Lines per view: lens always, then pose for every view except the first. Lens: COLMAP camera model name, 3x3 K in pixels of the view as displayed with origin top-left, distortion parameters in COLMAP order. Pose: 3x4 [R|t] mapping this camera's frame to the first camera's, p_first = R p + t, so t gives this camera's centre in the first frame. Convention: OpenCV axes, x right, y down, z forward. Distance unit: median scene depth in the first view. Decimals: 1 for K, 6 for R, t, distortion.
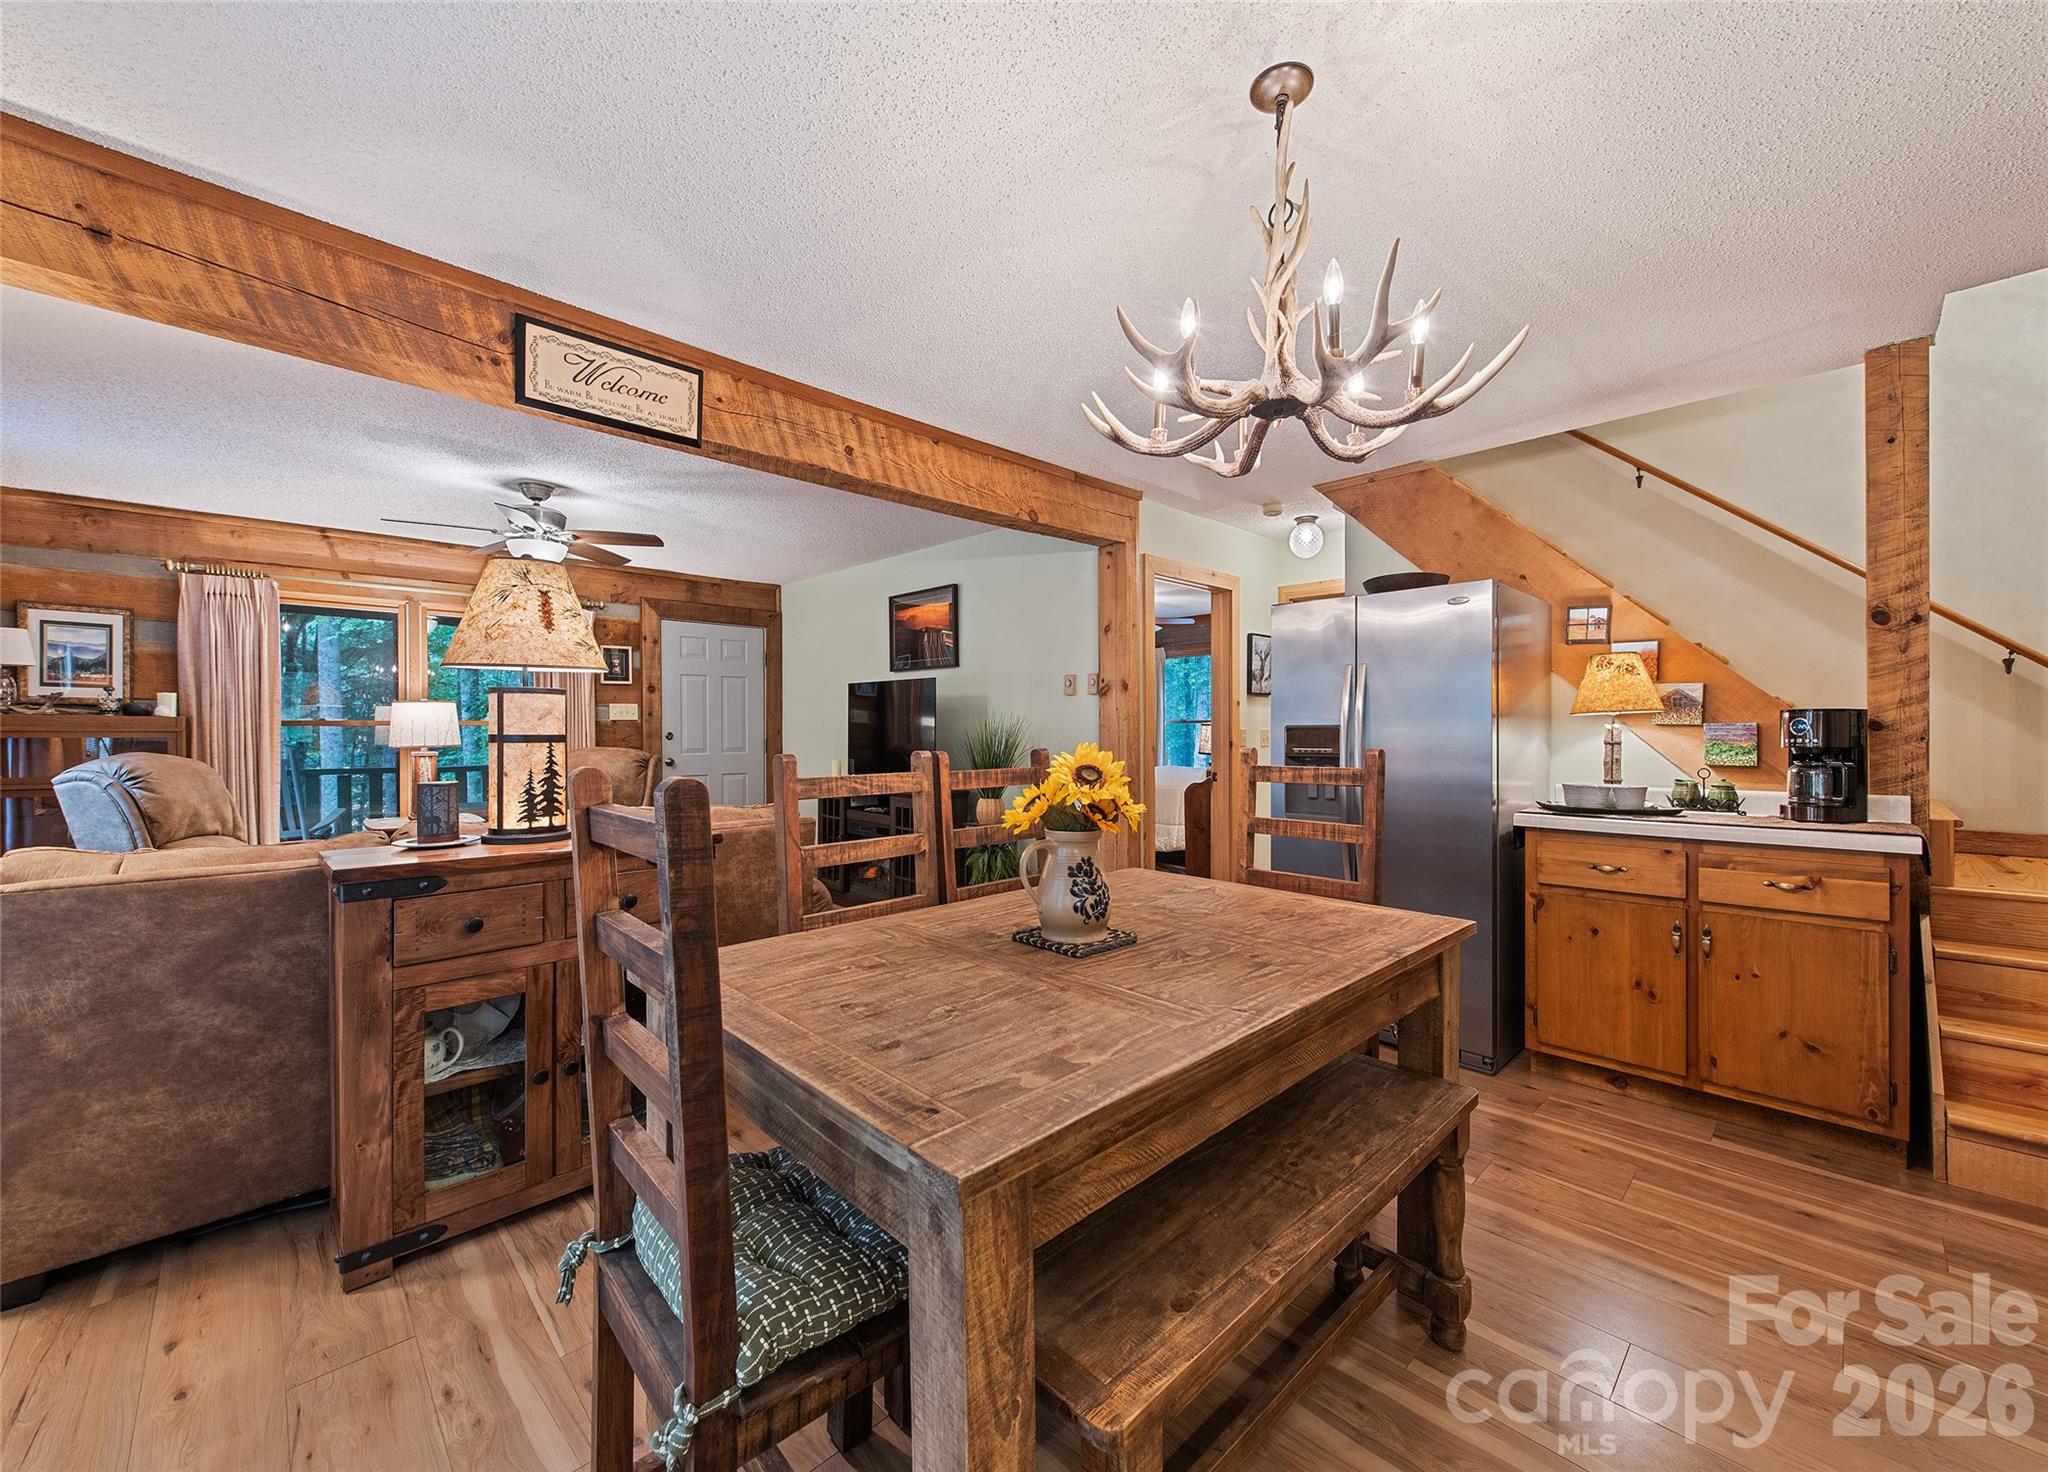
lens RADIAL K [[795.3, 0, 1023.0], [0, 795.3, 734.9], [0, 0, 1]] dist [0.011991, -0.004212]
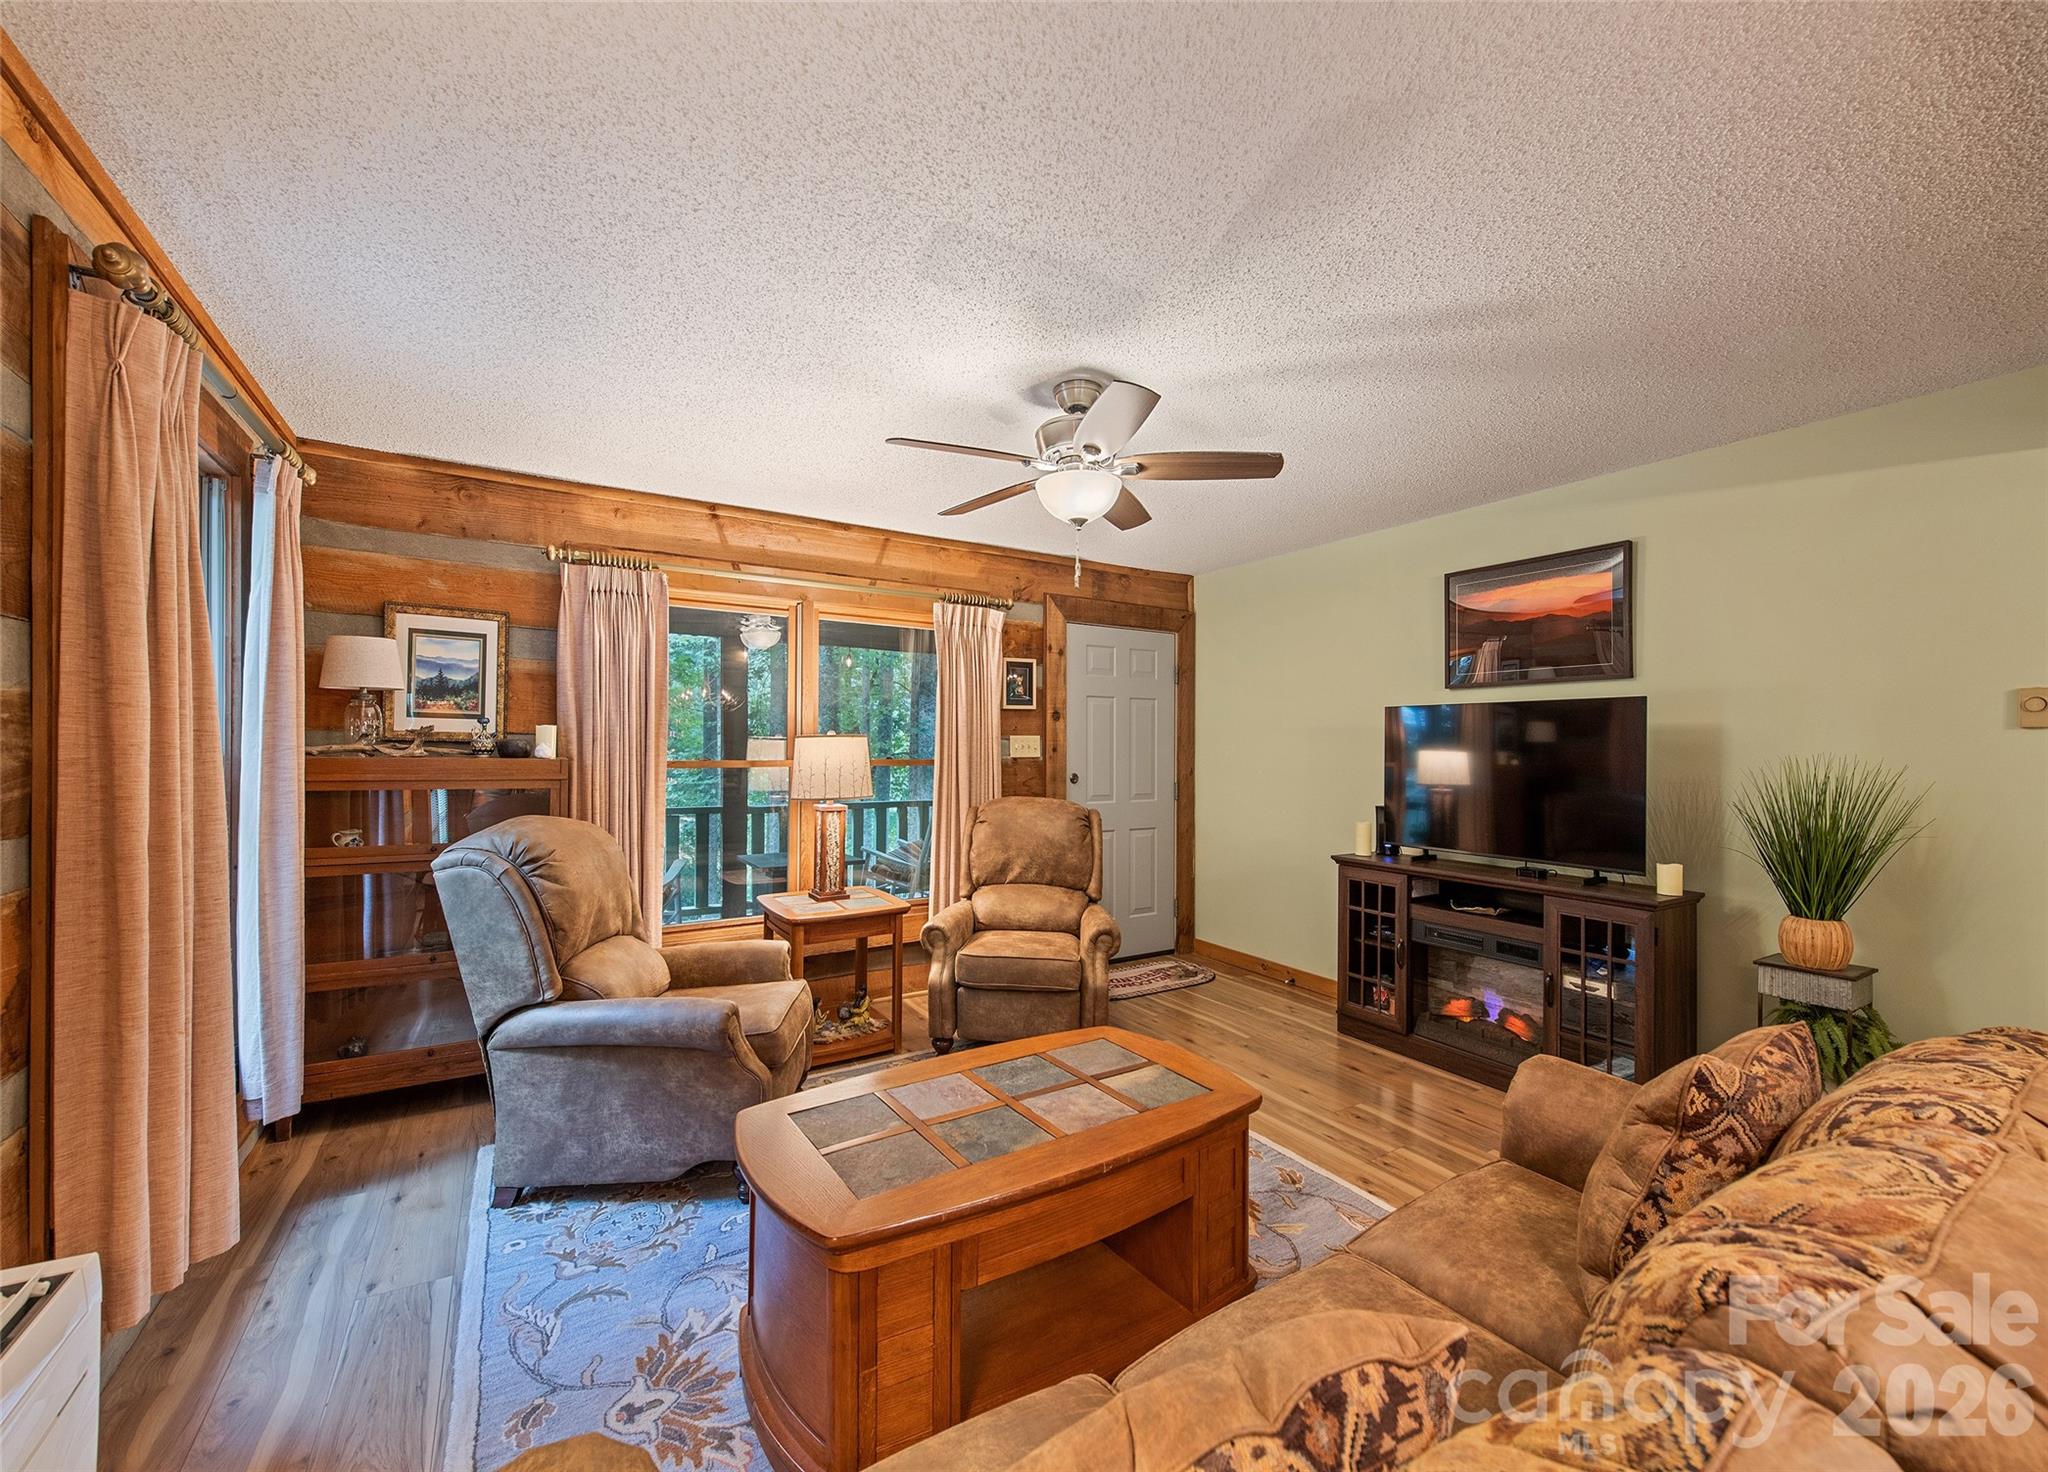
lens RADIAL K [[808.2, 0, 1021.3], [0, 808.2, 738.6], [0, 0, 1]] dist [0.016557, -0.005261]
pose [[0.977860, 0.003471, -0.209231, -0.511092], [-0.008174, 0.999733, -0.021616, -0.029153], [0.209100, 0.022848, 0.977627, 0.382226]]
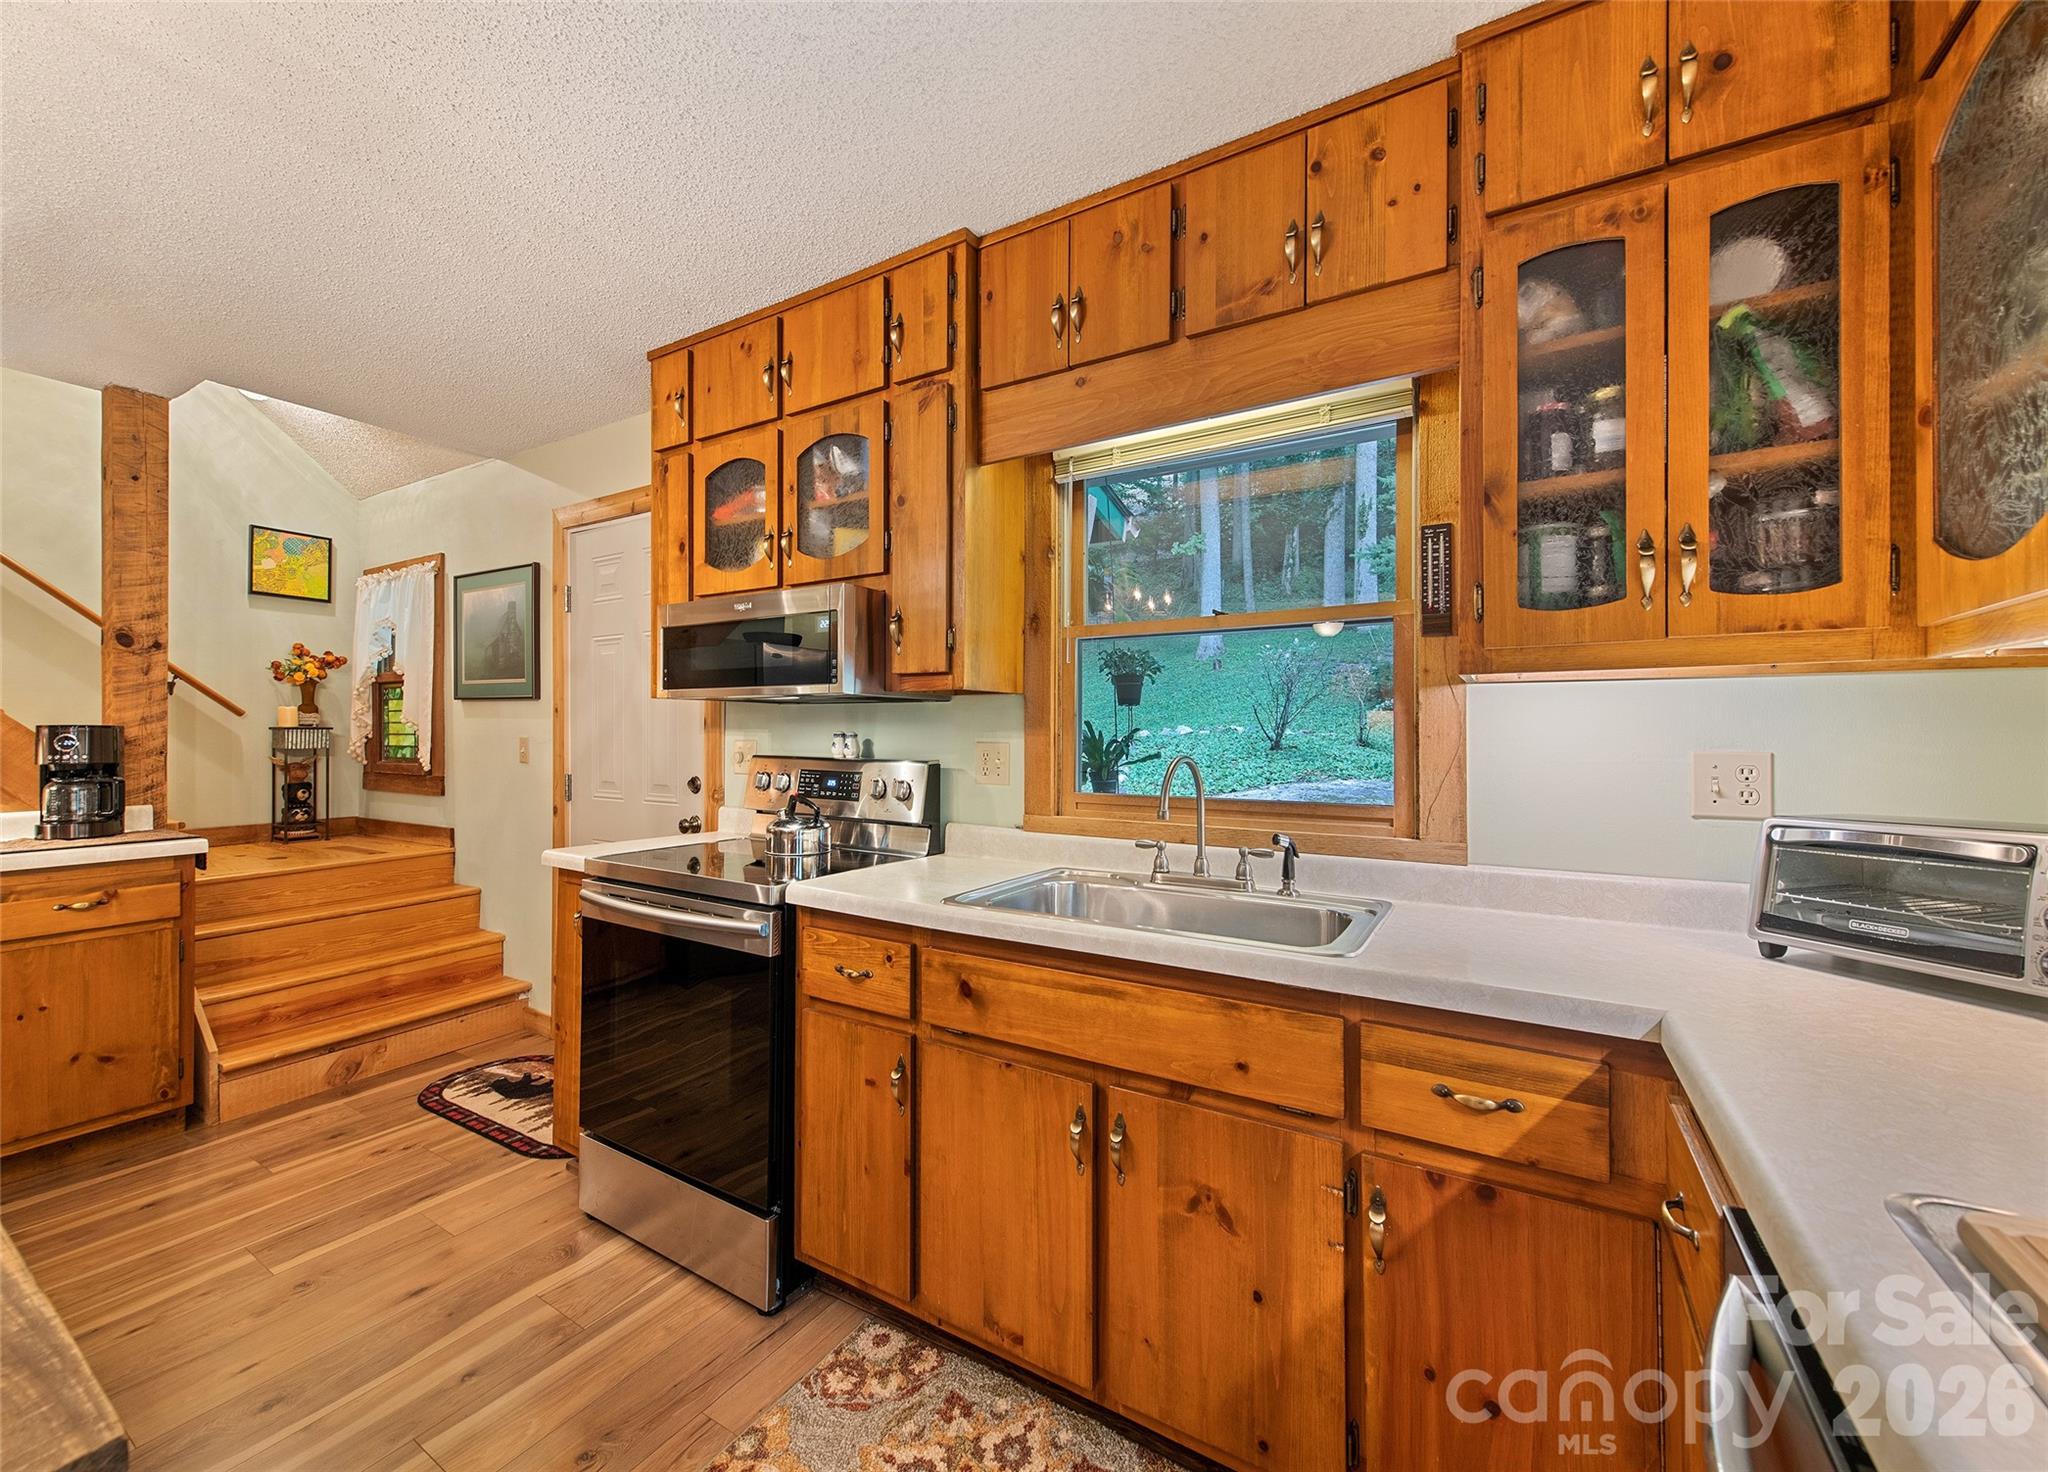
lens RADIAL K [[800.8, 0, 1021.2], [0, 800.8, 731.0], [0, 0, 1]] dist [0.017481, -0.006223]
pose [[-0.252911, 0.006517, 0.967468, -0.172470], [0.002427, 0.999978, -0.006102, -0.009826], [-0.967486, 0.000805, -0.252922, 0.074262]]
